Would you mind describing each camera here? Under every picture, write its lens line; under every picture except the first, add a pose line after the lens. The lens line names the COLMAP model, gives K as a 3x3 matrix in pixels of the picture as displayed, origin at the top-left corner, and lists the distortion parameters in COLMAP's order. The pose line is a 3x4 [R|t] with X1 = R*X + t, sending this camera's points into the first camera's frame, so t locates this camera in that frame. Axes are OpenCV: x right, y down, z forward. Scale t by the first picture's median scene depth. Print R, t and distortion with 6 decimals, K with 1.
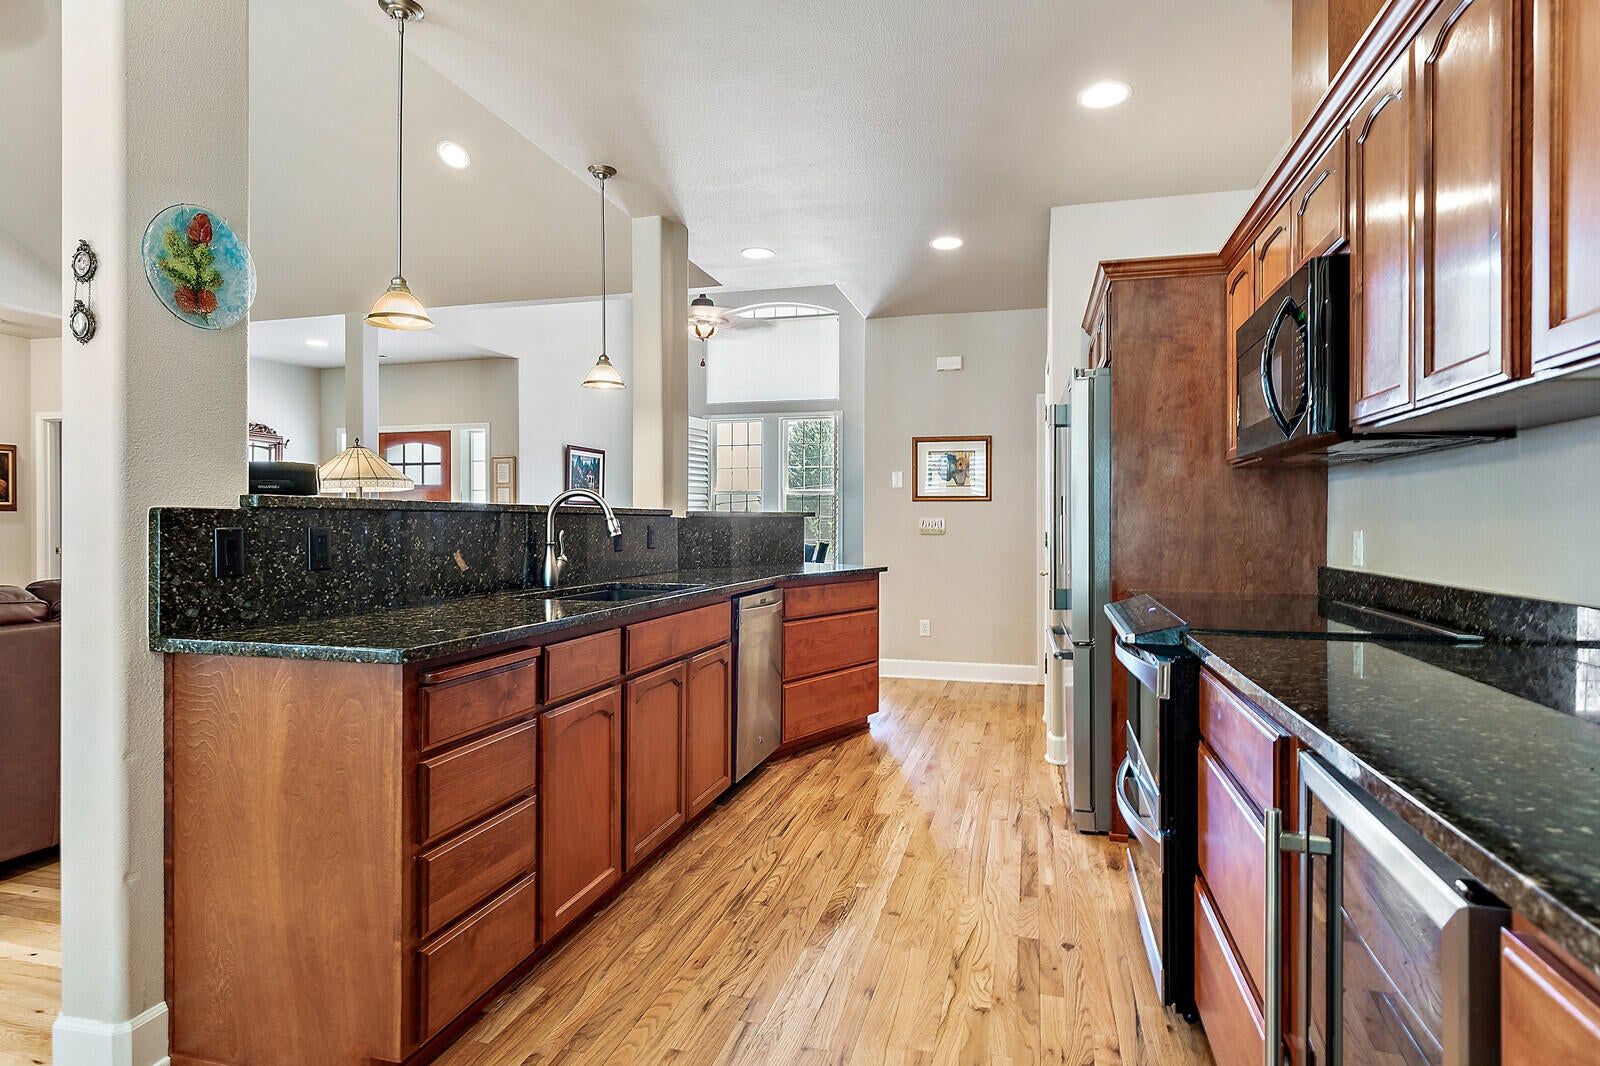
lens RADIAL K [[848.0, 0, 800.5], [0, 848.0, 524.1], [0, 0, 1]] dist [0.000474, -0.000130]
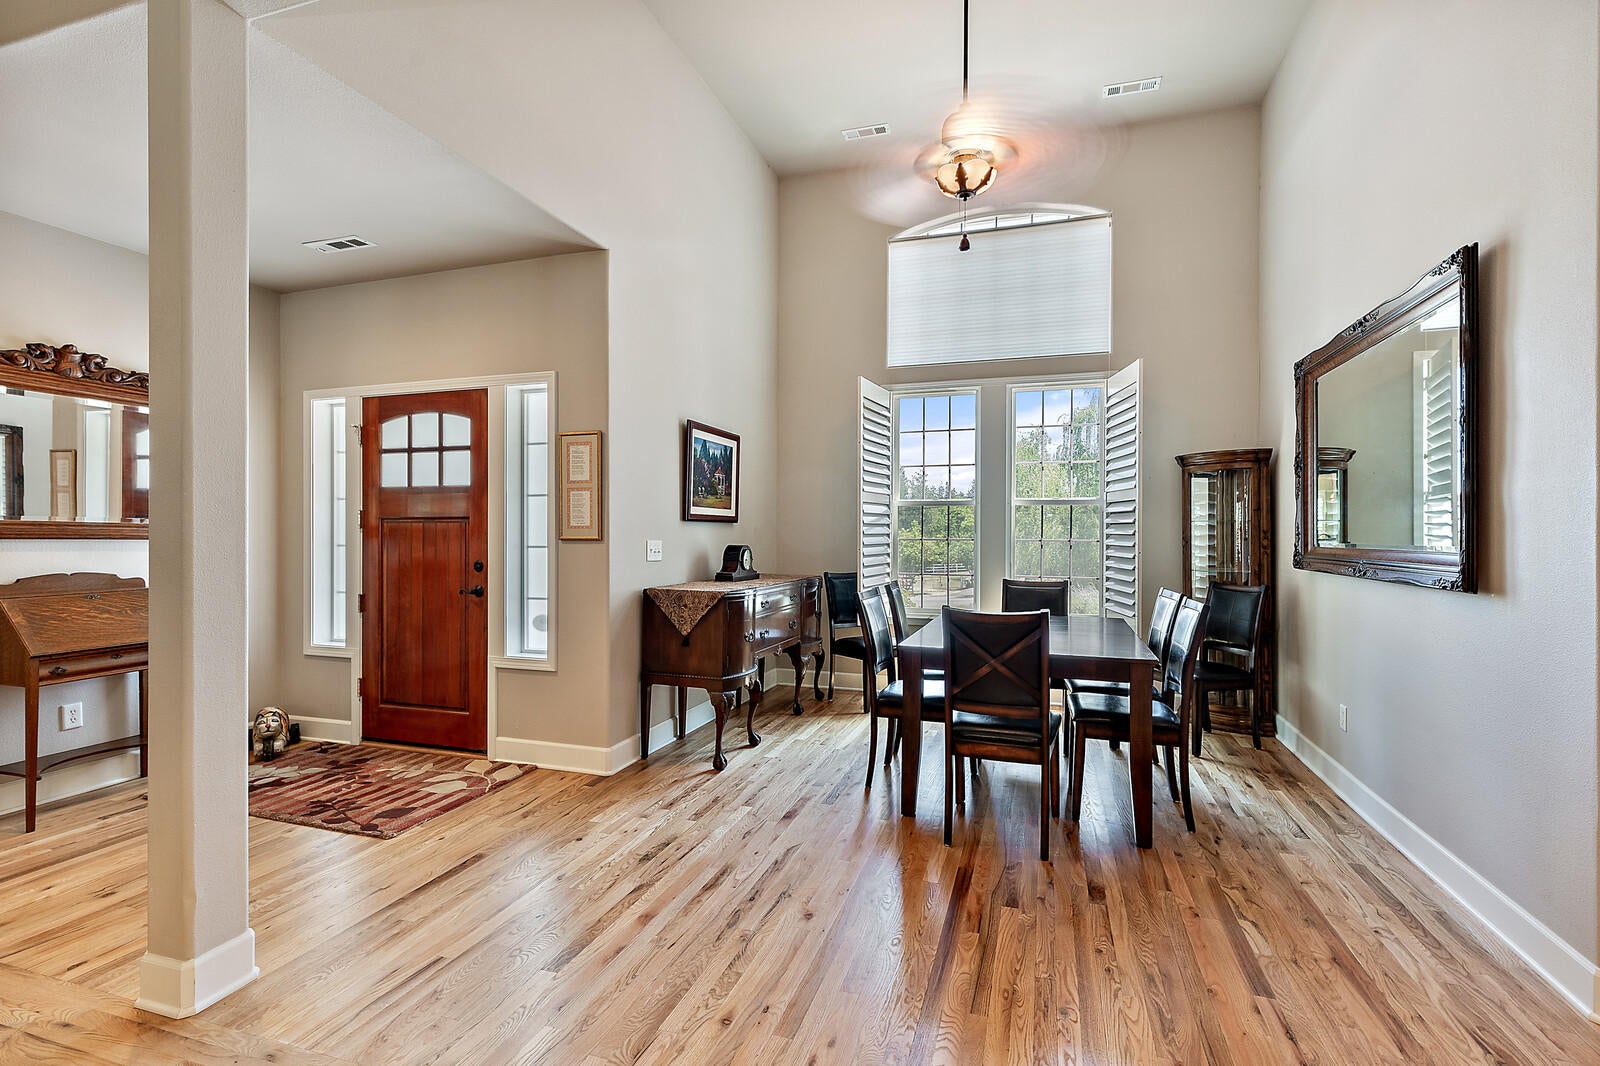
lens RADIAL K [[745.5, 0, 800.0], [0, 745.5, 533.0], [0, 0, 1]] dist [0.029181, 0.000137]
pose [[0.998487, 0.002590, -0.054924, -0.176443], [-0.002906, 0.999980, -0.005671, -0.012587], [0.054909, 0.005822, 0.998474, 0.509924]]
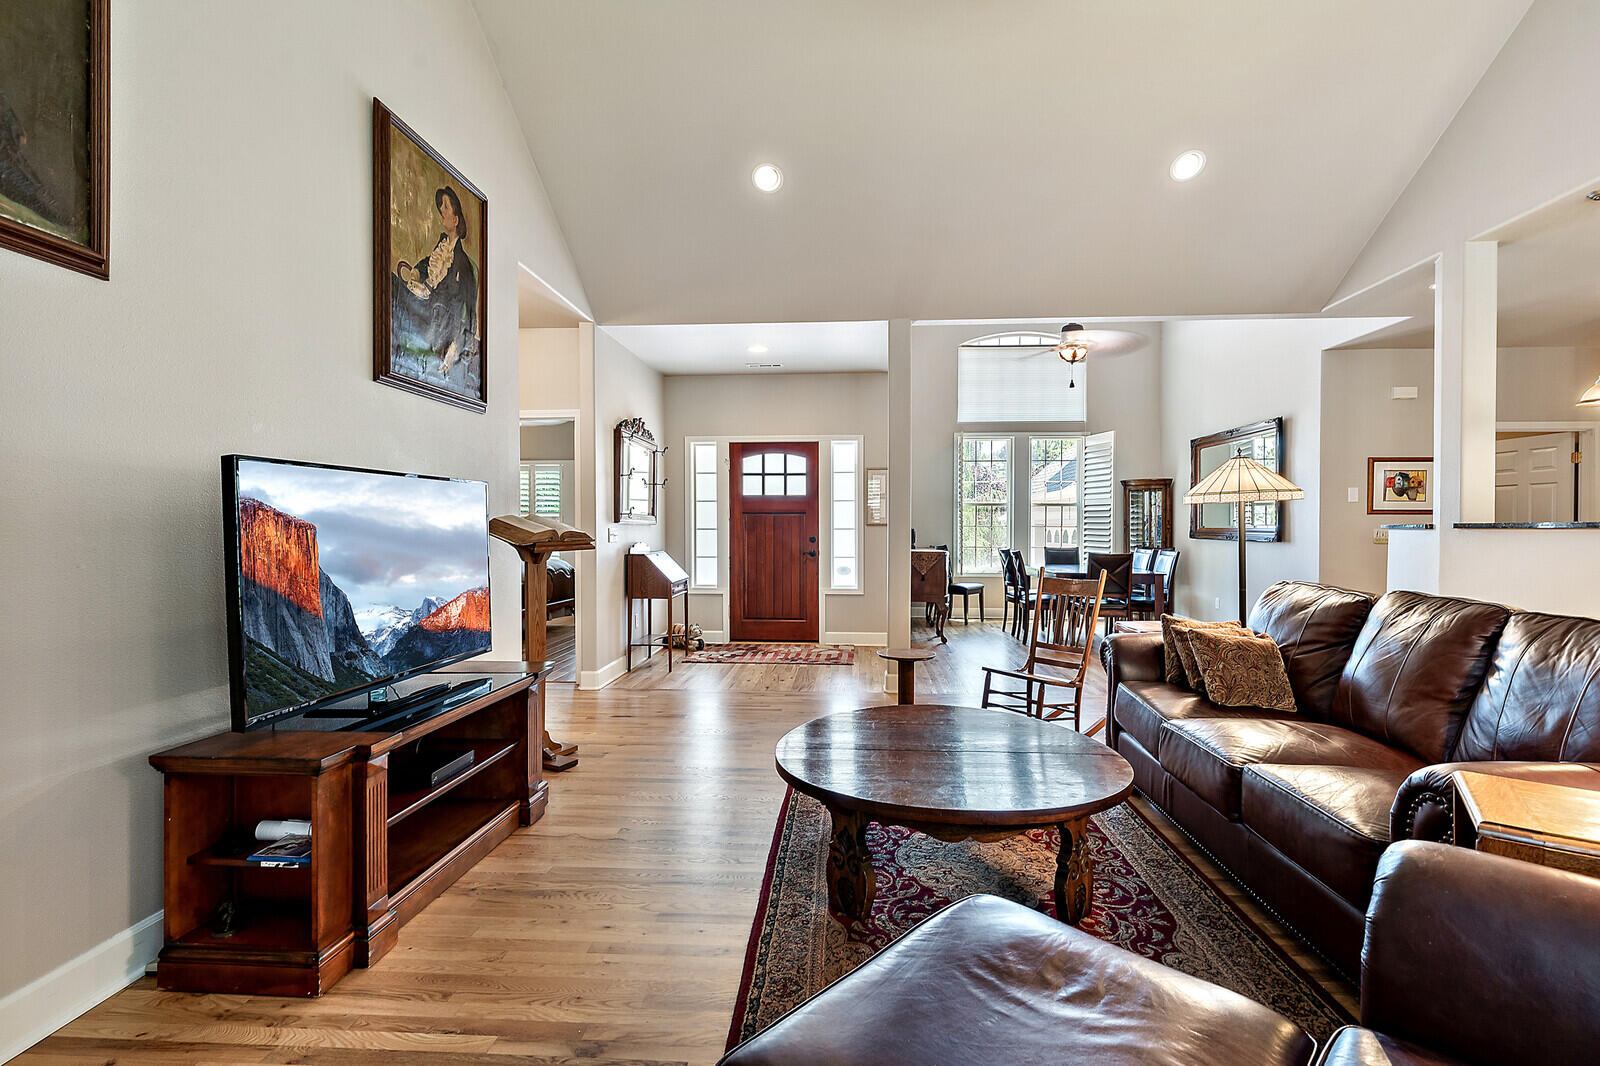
lens RADIAL K [[730.5, 0, 790.9], [0, 730.5, 534.9], [0, 0, 1]] dist [0.000764, 0.000005]
pose [[0.982573, -0.001238, 0.185871, -0.598326], [-0.000135, 0.999973, 0.007374, -0.005124], [-0.185875, -0.007270, 0.982546, 0.143233]]
